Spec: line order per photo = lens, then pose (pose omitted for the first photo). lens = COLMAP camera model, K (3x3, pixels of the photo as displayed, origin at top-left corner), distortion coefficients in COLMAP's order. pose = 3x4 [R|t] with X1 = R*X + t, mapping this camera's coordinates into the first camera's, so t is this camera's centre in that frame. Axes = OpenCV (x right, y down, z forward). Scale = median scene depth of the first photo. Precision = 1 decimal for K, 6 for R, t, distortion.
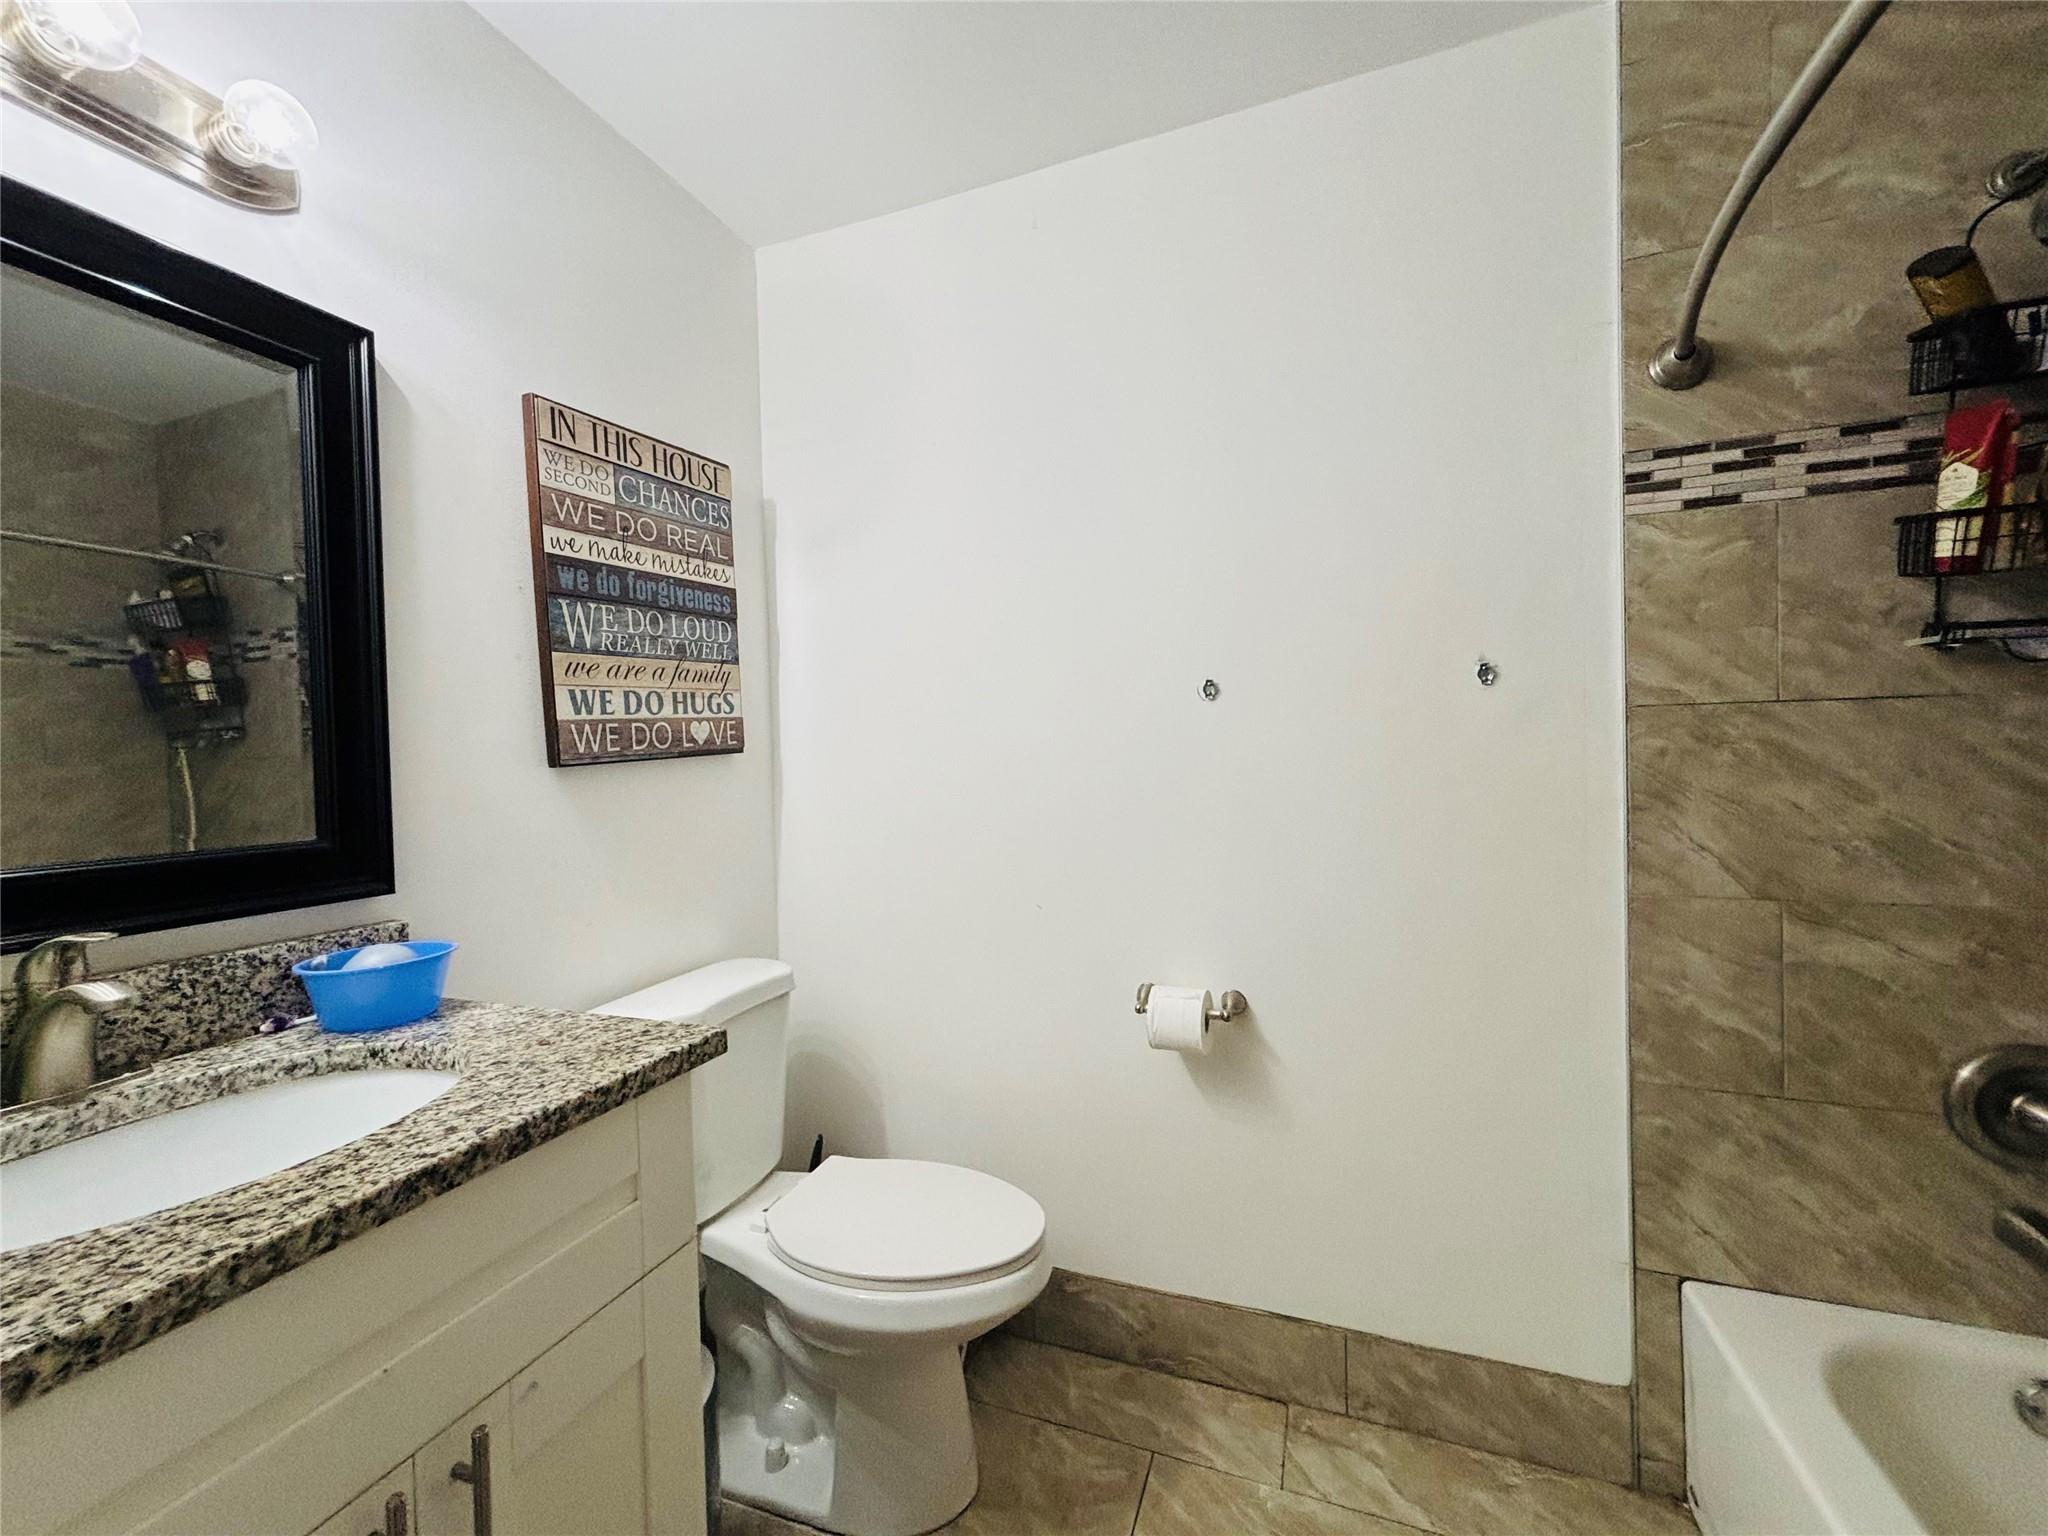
lens RADIAL K [[829.8, 0, 1024.0], [0, 829.8, 768.0], [0, 0, 1]] dist [-0.012113, 0.007570]
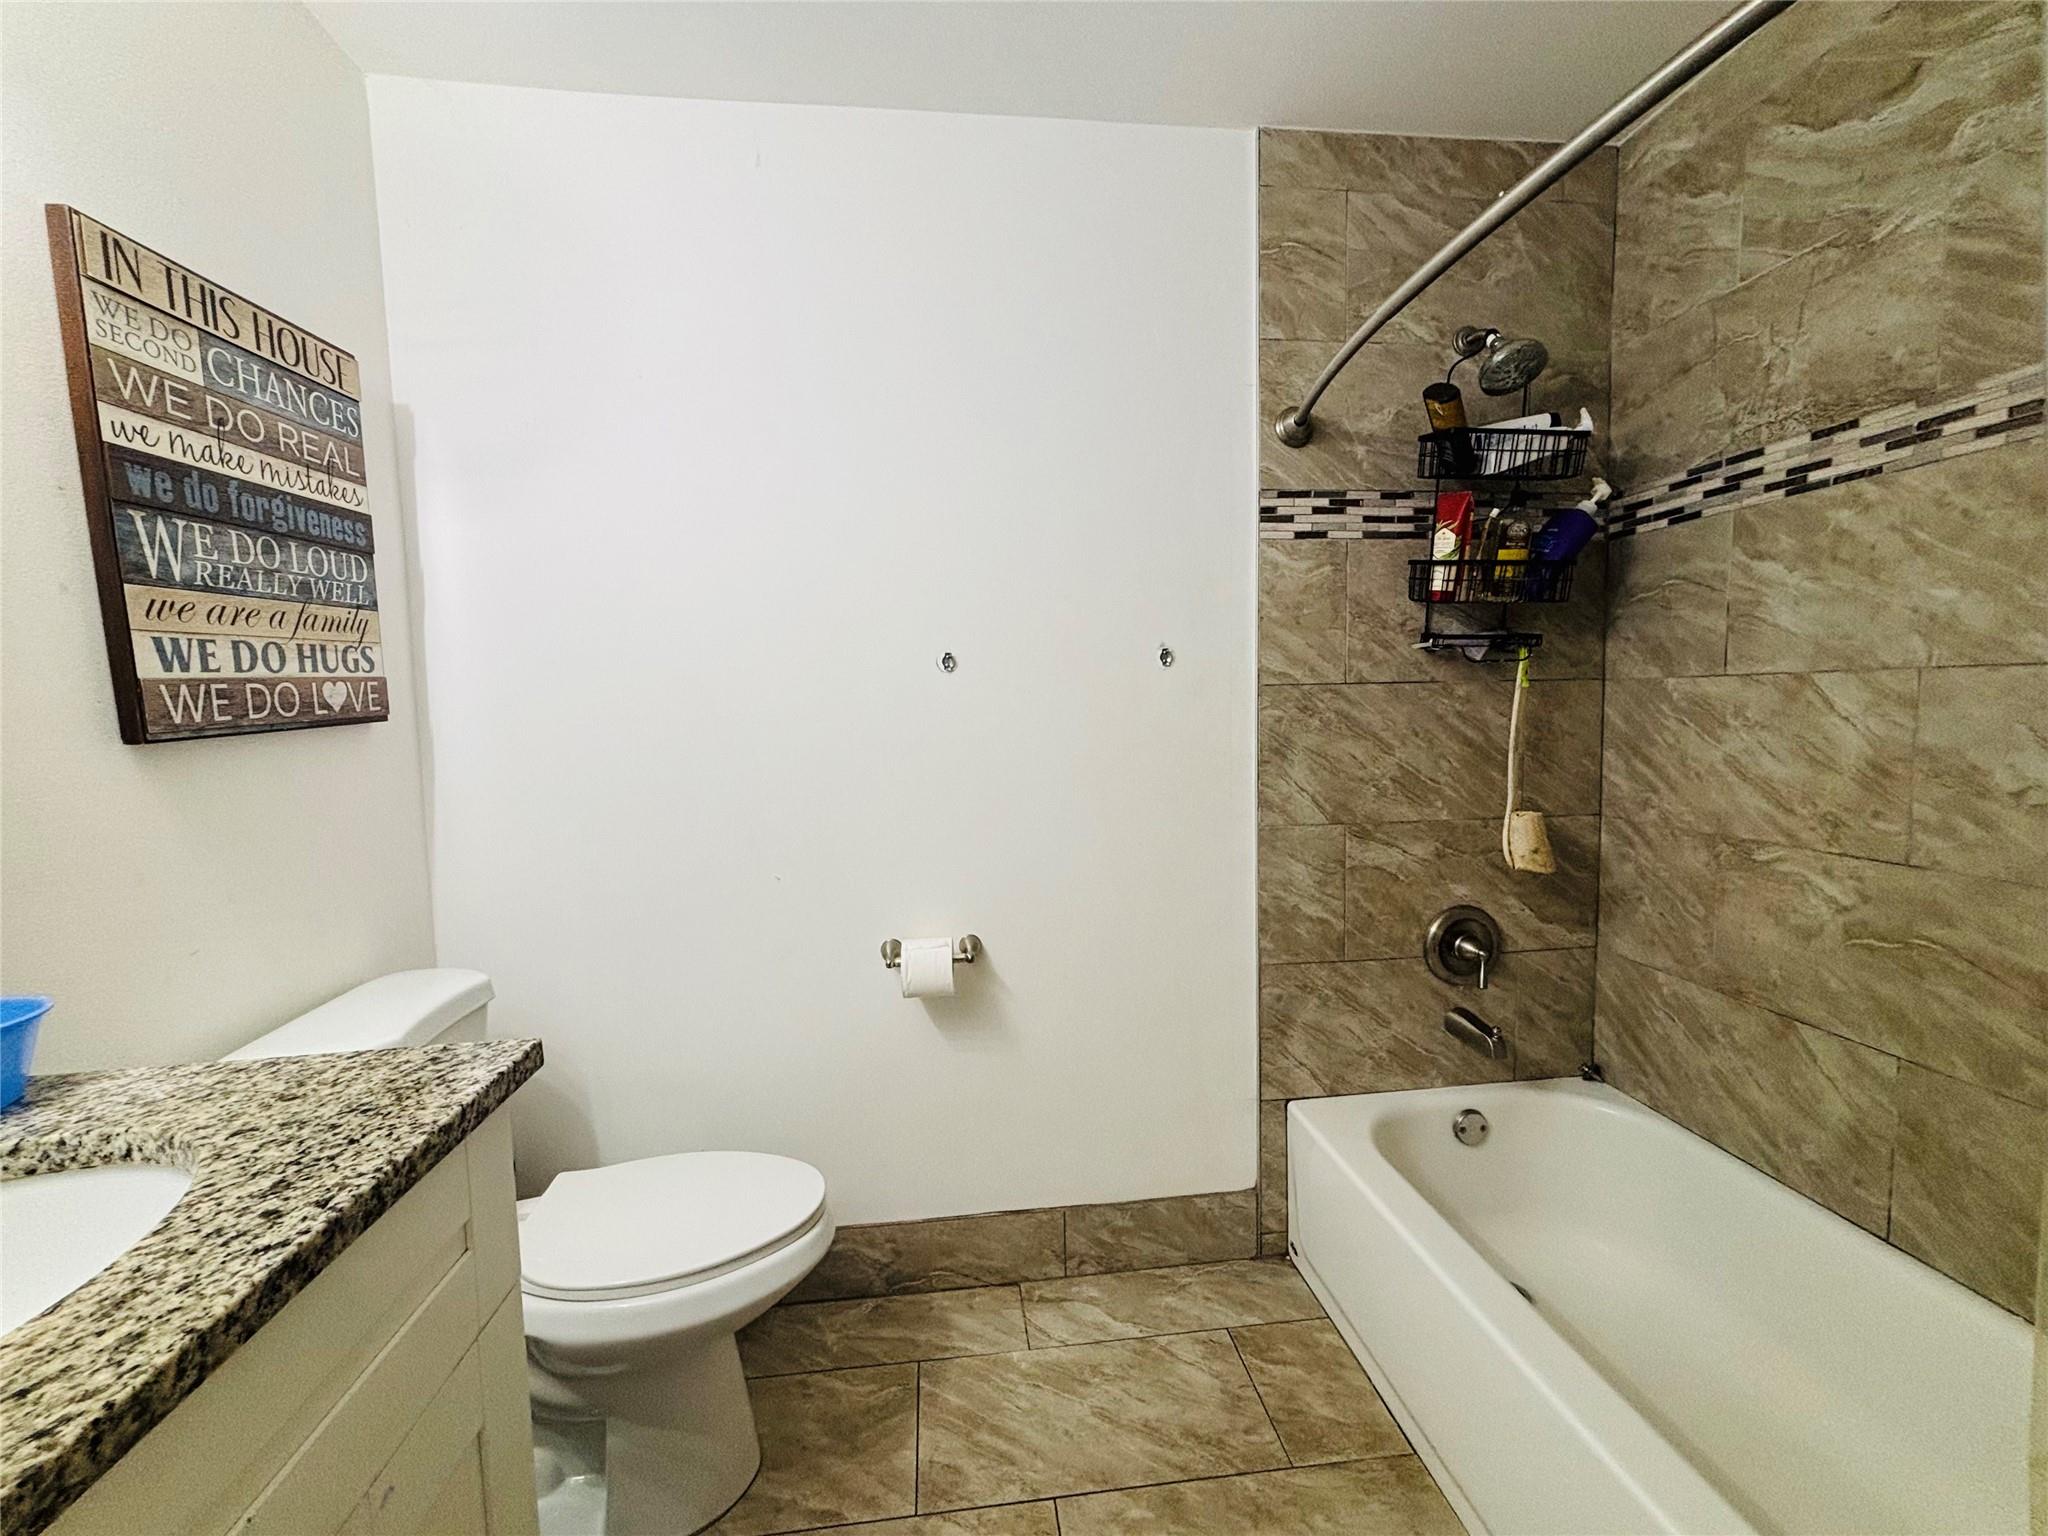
lens RADIAL K [[824.9, 0, 1024.0], [0, 824.9, 768.0], [0, 0, 1]] dist [0.001578, 0.000186]
pose [[0.888509, -0.029679, 0.457899, -0.219920], [0.008797, 0.998824, 0.047668, -0.008115], [-0.458776, -0.038326, 0.887725, -0.003992]]
